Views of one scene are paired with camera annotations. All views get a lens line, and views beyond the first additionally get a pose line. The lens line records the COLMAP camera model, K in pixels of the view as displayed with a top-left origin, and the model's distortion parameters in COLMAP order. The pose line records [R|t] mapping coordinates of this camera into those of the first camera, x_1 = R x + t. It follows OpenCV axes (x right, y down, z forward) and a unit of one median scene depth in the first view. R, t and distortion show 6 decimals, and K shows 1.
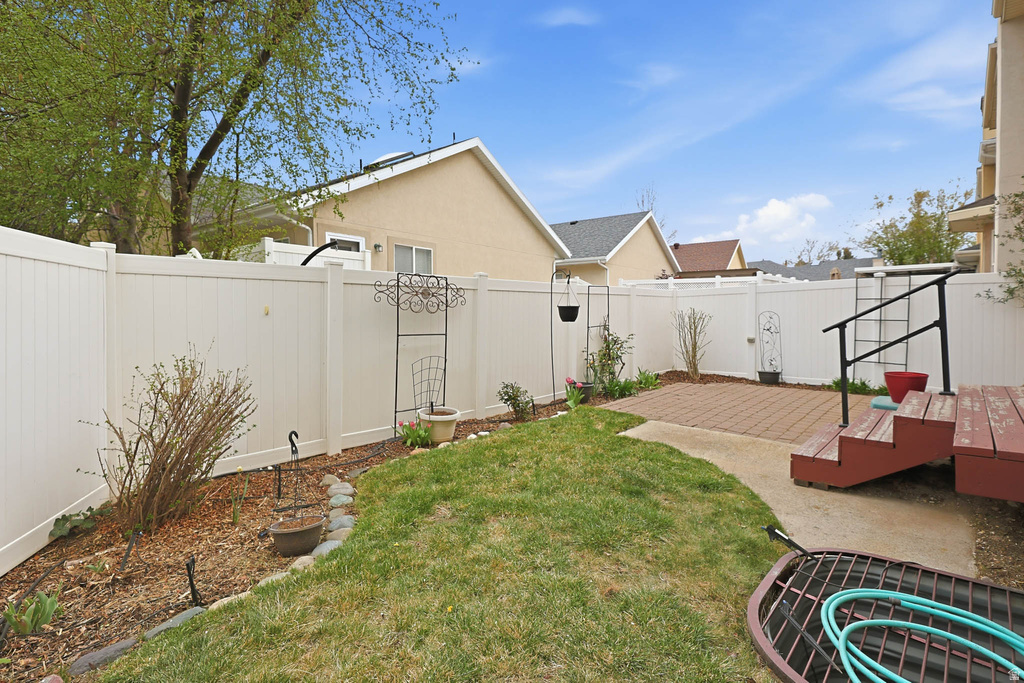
lens RADIAL K [[468.0, 0, 506.0], [0, 468.0, 335.7], [0, 0, 1]] dist [0.002490, 0.000498]
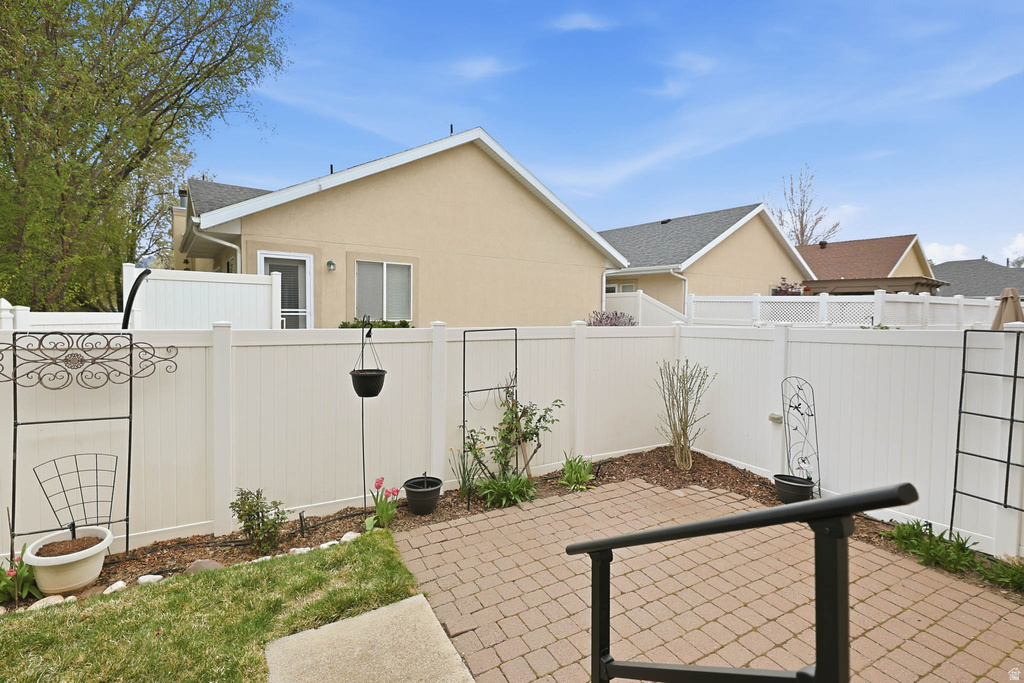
lens RADIAL K [[472.7, 0, 509.1], [0, 472.7, 343.2], [0, 0, 1]] dist [-0.002486, -0.000690]
pose [[0.955821, 0.036886, -0.291625, 0.345971], [-0.032982, 0.999289, 0.018293, -0.082523], [0.292092, -0.007866, 0.956358, 0.299841]]
